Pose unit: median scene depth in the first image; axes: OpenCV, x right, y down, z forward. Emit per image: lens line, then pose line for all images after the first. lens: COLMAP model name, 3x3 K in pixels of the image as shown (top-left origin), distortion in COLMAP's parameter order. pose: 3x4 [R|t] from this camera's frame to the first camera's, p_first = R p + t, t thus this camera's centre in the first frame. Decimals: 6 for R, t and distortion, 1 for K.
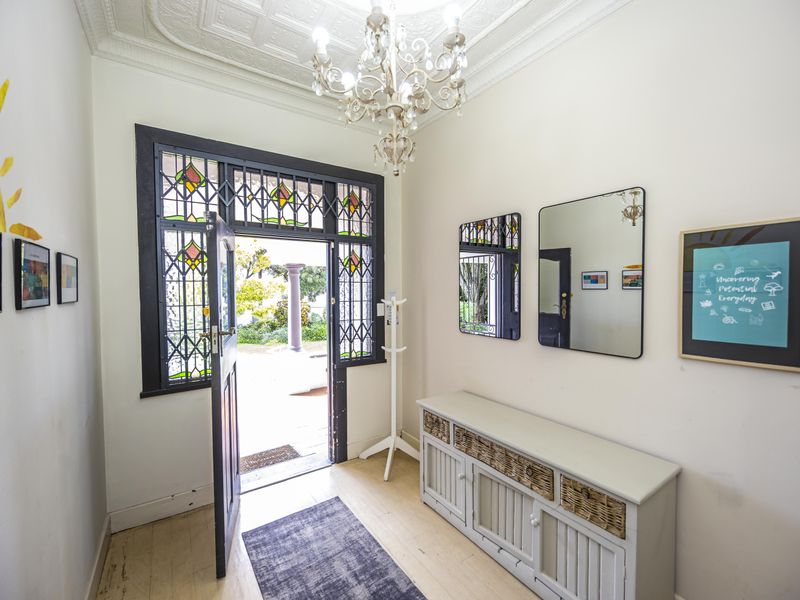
lens RADIAL K [[337.6, 0, 401.6], [0, 337.6, 299.7], [0, 0, 1]] dist [-0.009675, 0.000745]
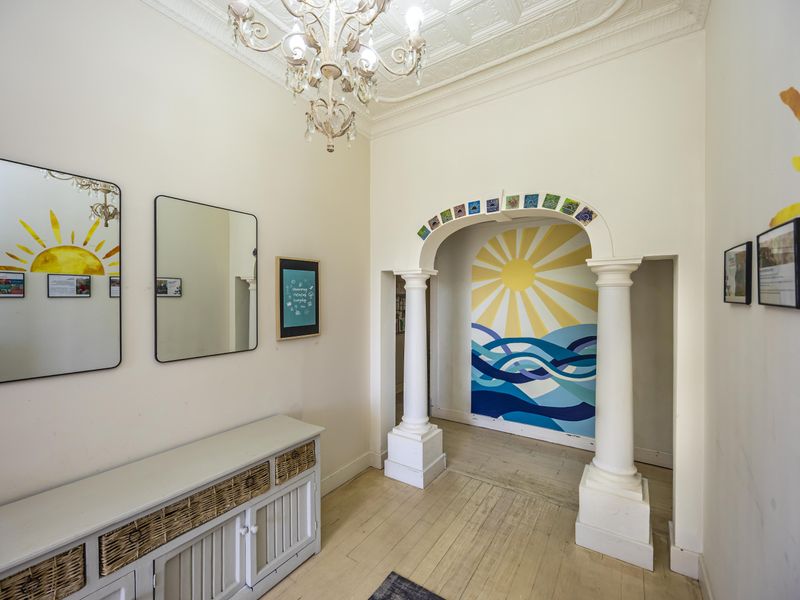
lens RADIAL K [[337.6, 0, 401.6], [0, 337.6, 299.7], [0, 0, 1]] dist [-0.009675, 0.000745]
pose [[-0.369482, 0.001851, 0.929236, -0.774161], [0.033911, 0.999359, 0.011493, -0.008836], [-0.928619, 0.035757, -0.369307, 1.065952]]
